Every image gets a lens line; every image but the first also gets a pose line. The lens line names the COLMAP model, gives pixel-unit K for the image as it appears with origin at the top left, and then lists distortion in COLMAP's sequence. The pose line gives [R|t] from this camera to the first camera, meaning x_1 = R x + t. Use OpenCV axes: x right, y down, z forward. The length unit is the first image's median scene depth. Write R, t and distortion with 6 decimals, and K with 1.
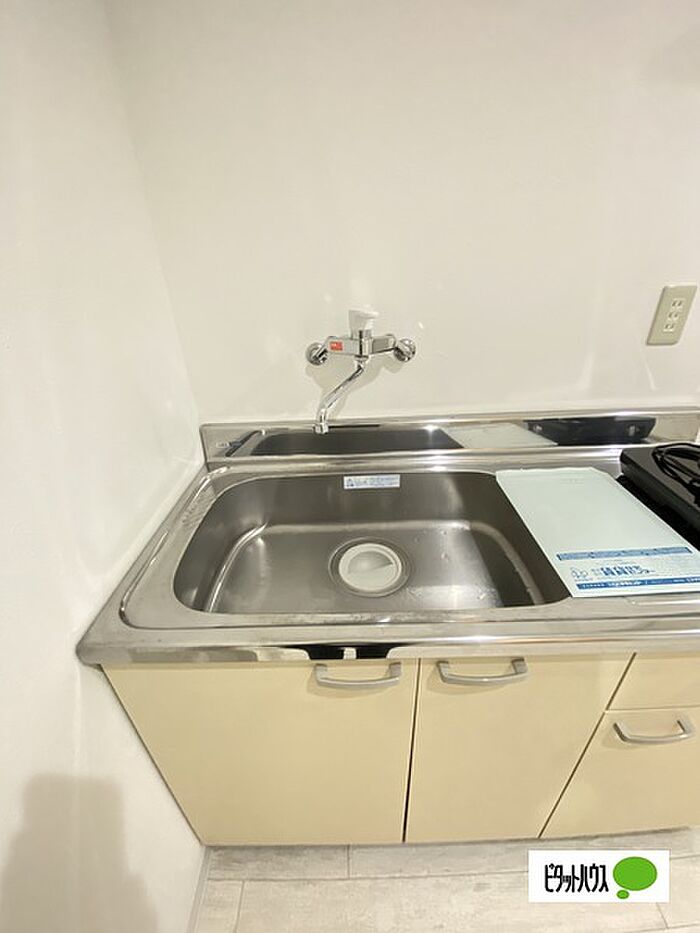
lens RADIAL K [[380.6, 0, 342.6], [0, 380.6, 461.1], [0, 0, 1]] dist [-0.001038, -0.009795]
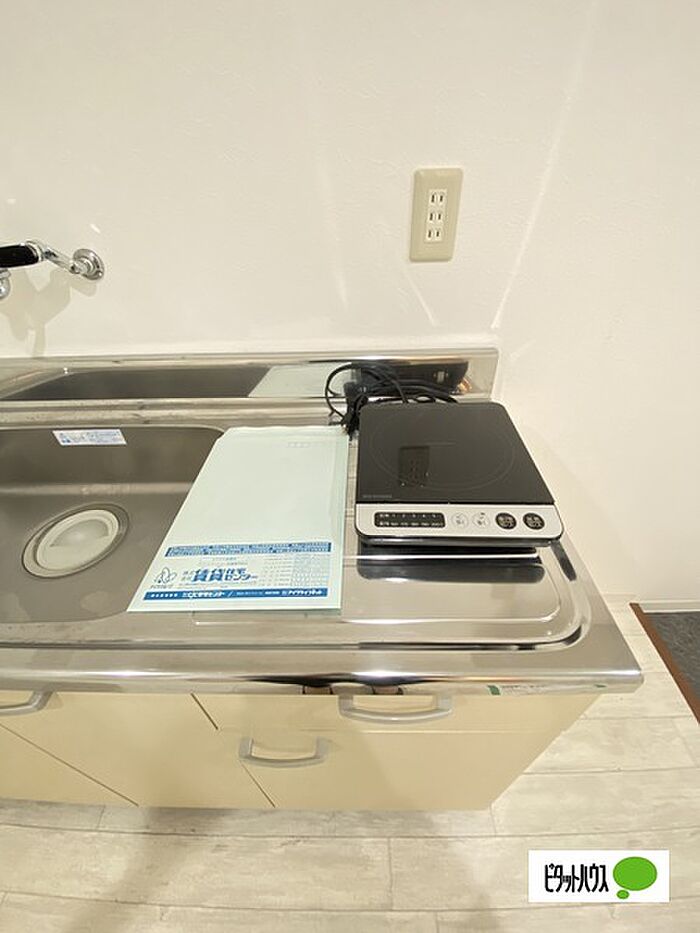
lens RADIAL K [[380.6, 0, 345.2], [0, 380.6, 460.0], [0, 0, 1]] dist [-0.001038, -0.009795]
pose [[0.999824, 0.015375, -0.010766, 0.687440], [-0.013252, 0.984446, 0.175184, -0.053021], [0.013292, -0.175011, 0.984477, 0.198068]]
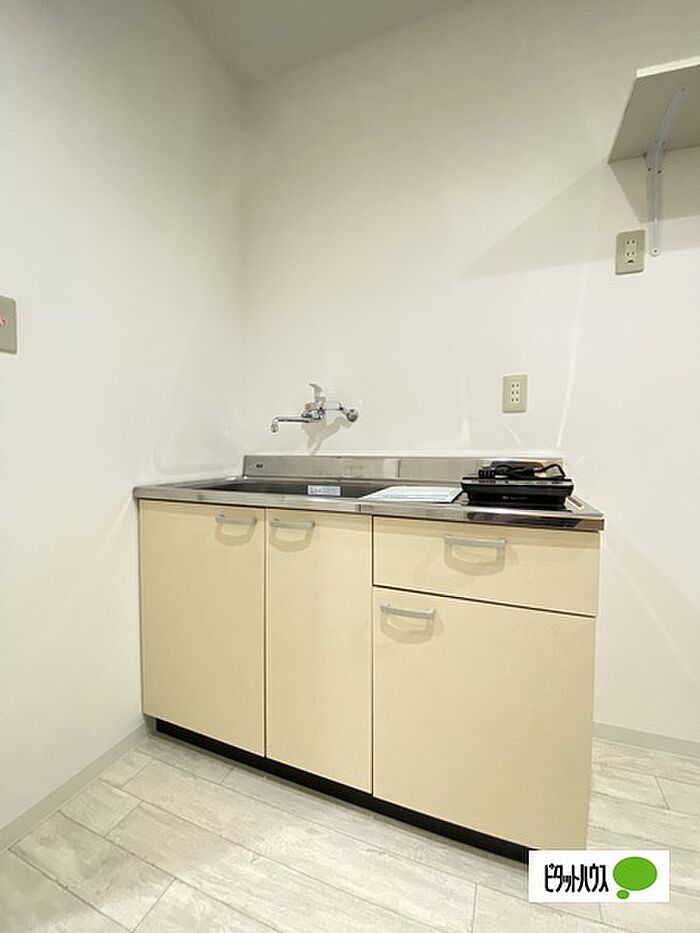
lens RADIAL K [[380.6, 0, 350.4], [0, 380.6, 462.1], [0, 0, 1]] dist [-0.001038, -0.009795]
pose [[0.927749, 0.053909, -0.369290, 0.801908], [-0.211668, 0.890975, -0.401697, 0.594373], [0.307373, 0.450840, 0.838012, -0.354549]]
